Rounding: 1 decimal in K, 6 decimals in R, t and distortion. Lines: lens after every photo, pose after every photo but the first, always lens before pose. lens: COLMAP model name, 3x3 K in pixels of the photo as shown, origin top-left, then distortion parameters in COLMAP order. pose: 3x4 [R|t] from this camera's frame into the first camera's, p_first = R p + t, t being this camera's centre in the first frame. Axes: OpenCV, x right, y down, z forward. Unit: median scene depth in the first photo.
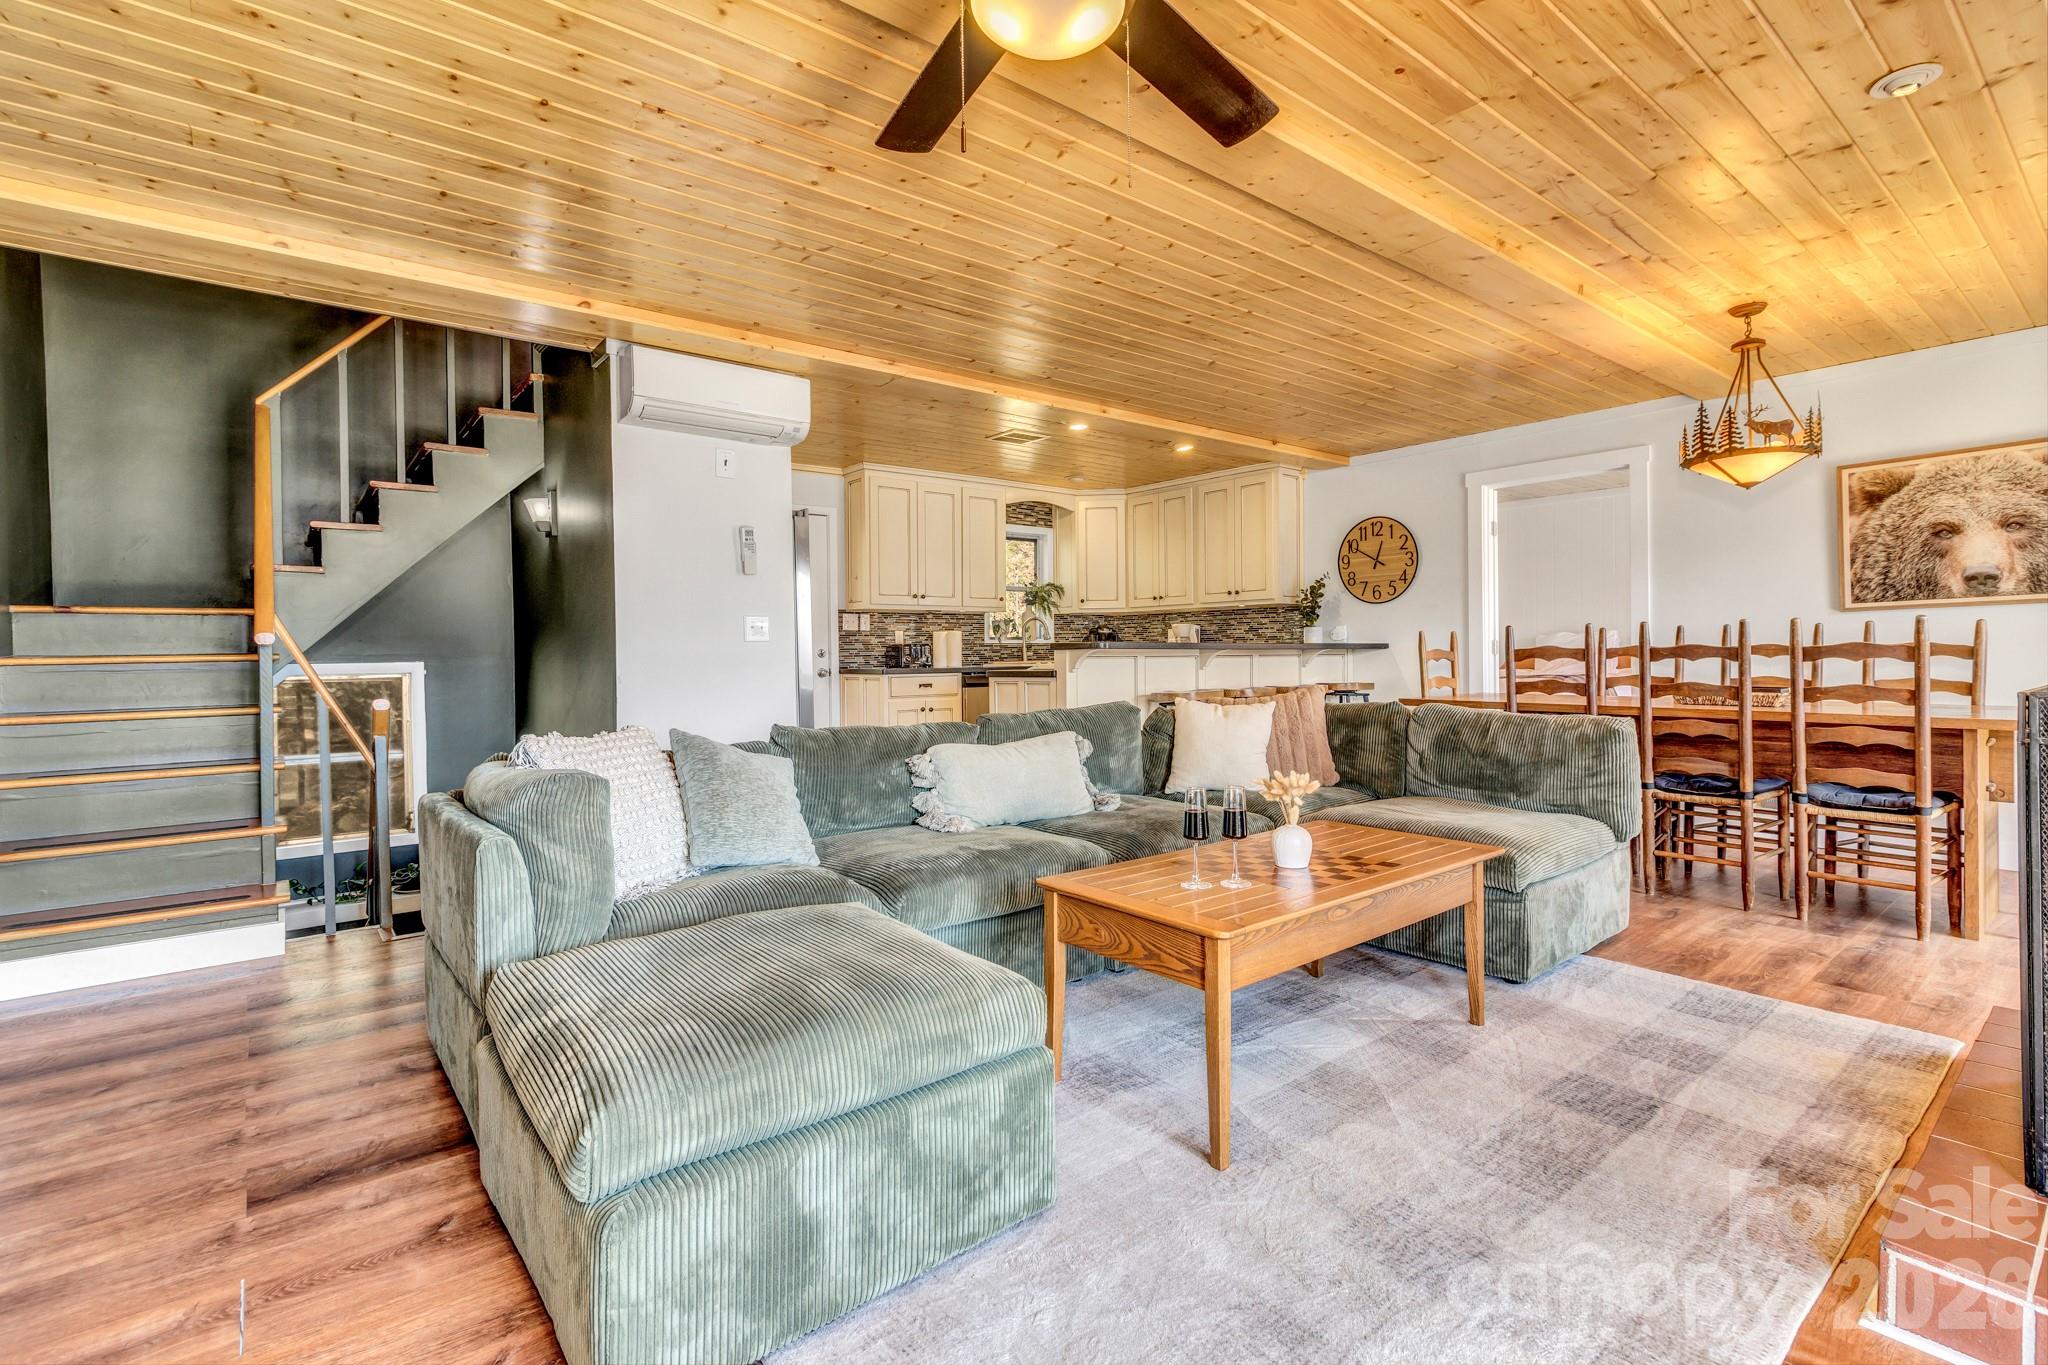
lens RADIAL K [[942.1, 0, 1024.5], [0, 942.1, 663.5], [0, 0, 1]] dist [0.000061, 0.000914]
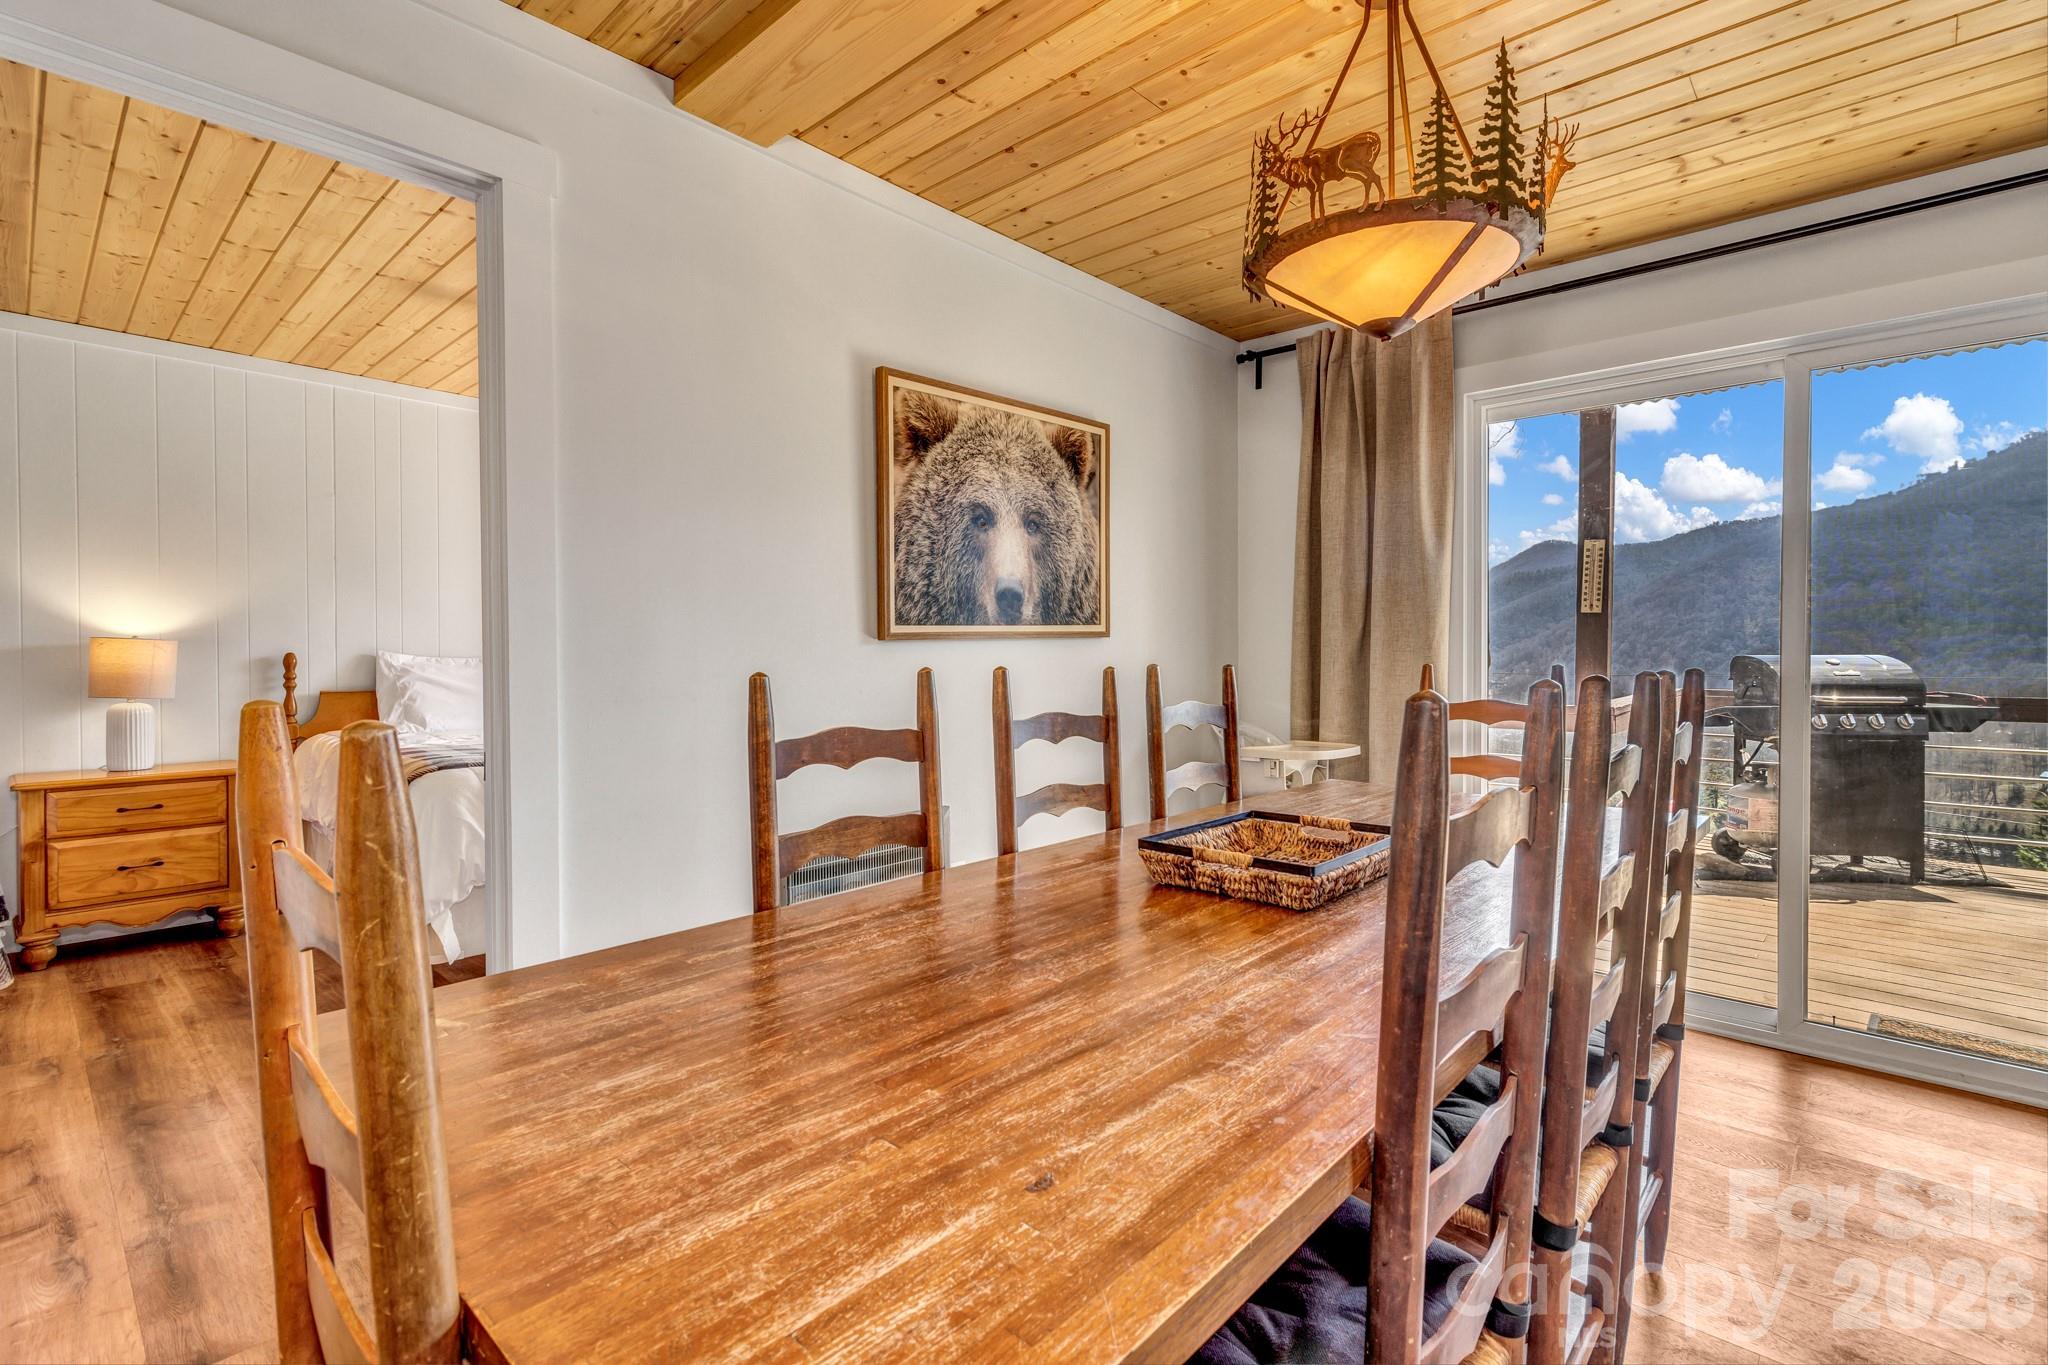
lens RADIAL K [[942.1, 0, 1029.4], [0, 942.1, 661.1], [0, 0, 1]] dist [0.000061, 0.000914]
pose [[-0.137988, -0.001085, 0.990433, 0.215402], [0.013383, 0.999906, 0.002960, -0.028759], [-0.990343, 0.013663, -0.137960, 0.657549]]
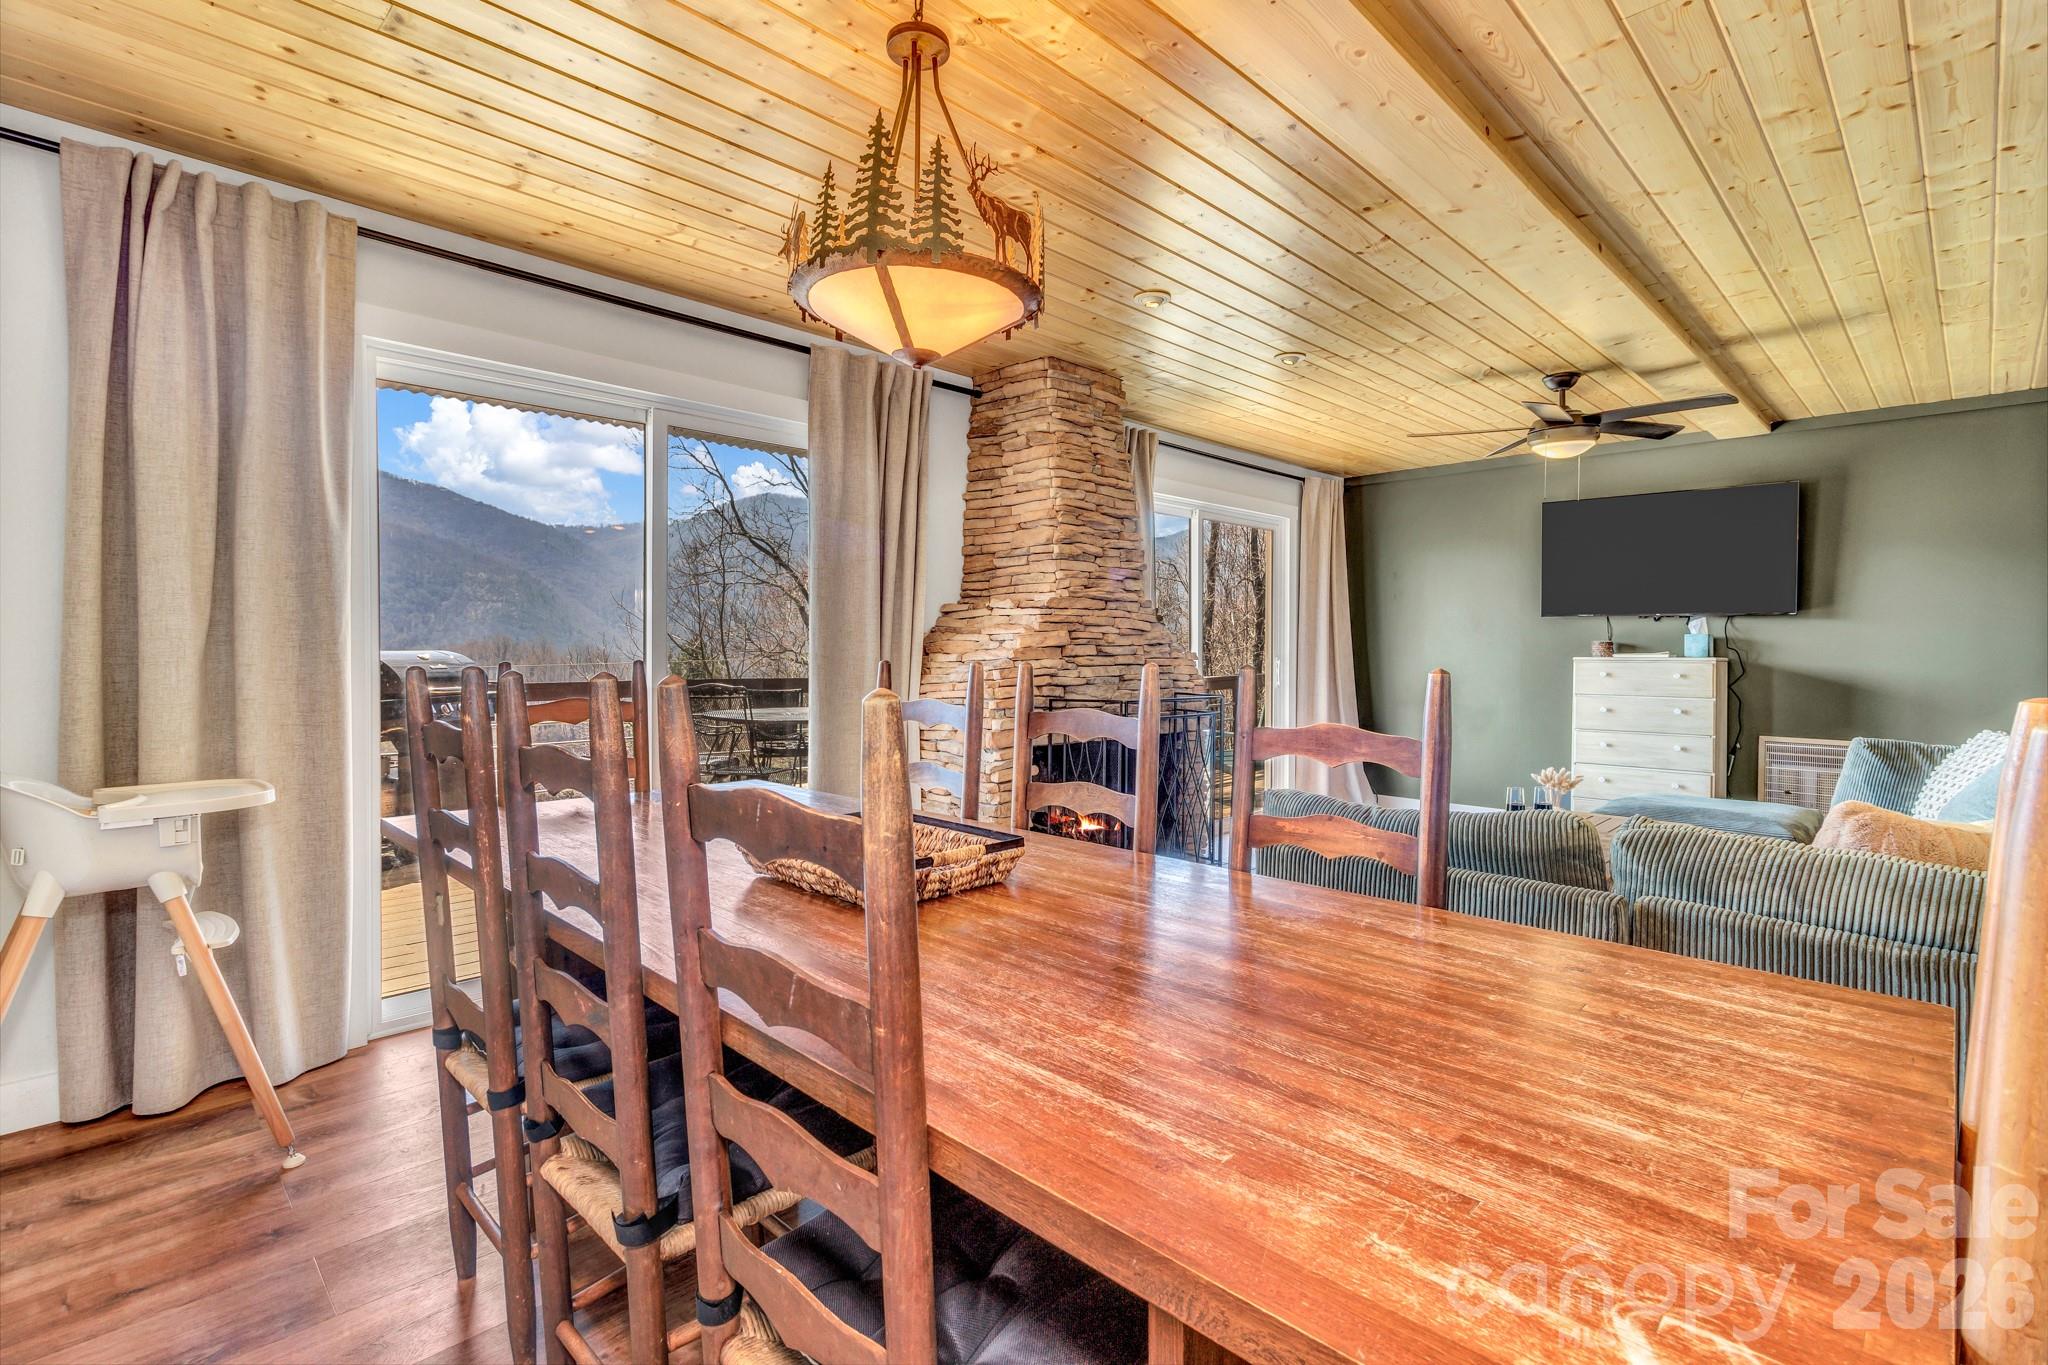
lens RADIAL K [[942.1, 0, 1022.2], [0, 942.1, 658.9], [0, 0, 1]] dist [0.000061, 0.000914]
pose [[-0.995142, 0.009852, -0.097956, 0.412877], [0.007438, 0.999660, 0.024979, -0.032333], [0.098169, 0.024129, -0.994877, 0.787930]]
